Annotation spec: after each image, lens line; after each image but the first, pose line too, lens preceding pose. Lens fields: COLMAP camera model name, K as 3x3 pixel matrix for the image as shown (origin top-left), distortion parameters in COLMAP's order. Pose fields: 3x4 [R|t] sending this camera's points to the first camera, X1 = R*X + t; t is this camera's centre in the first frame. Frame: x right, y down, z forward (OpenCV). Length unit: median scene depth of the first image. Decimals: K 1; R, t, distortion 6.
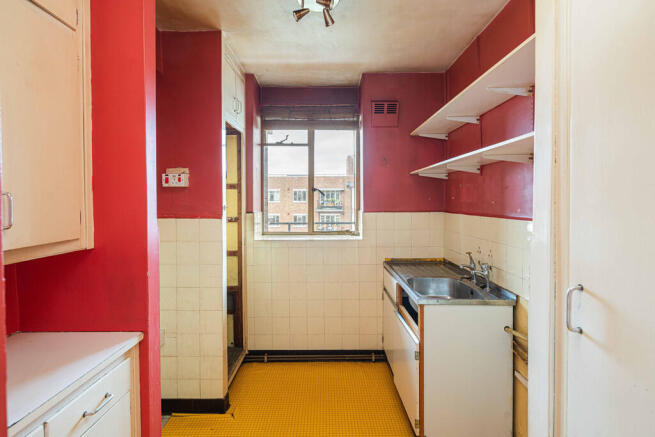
lens RADIAL K [[326.9, 0, 330.9], [0, 326.9, 215.6], [0, 0, 1]] dist [0.005883, -0.007168]
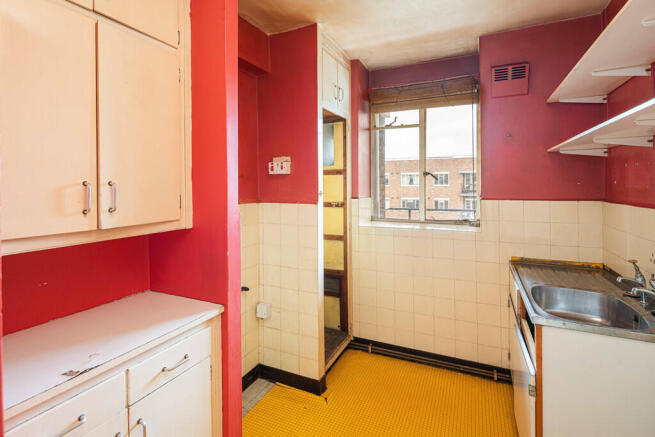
lens RADIAL K [[326.9, 0, 320.0], [0, 326.9, 193.3], [0, 0, 1]] dist [0.005883, -0.007168]
pose [[0.899501, 0.007761, -0.436849, 0.113929], [-0.015938, 0.999760, -0.015056, -0.008780], [0.436627, 0.020506, 0.899409, 0.070001]]
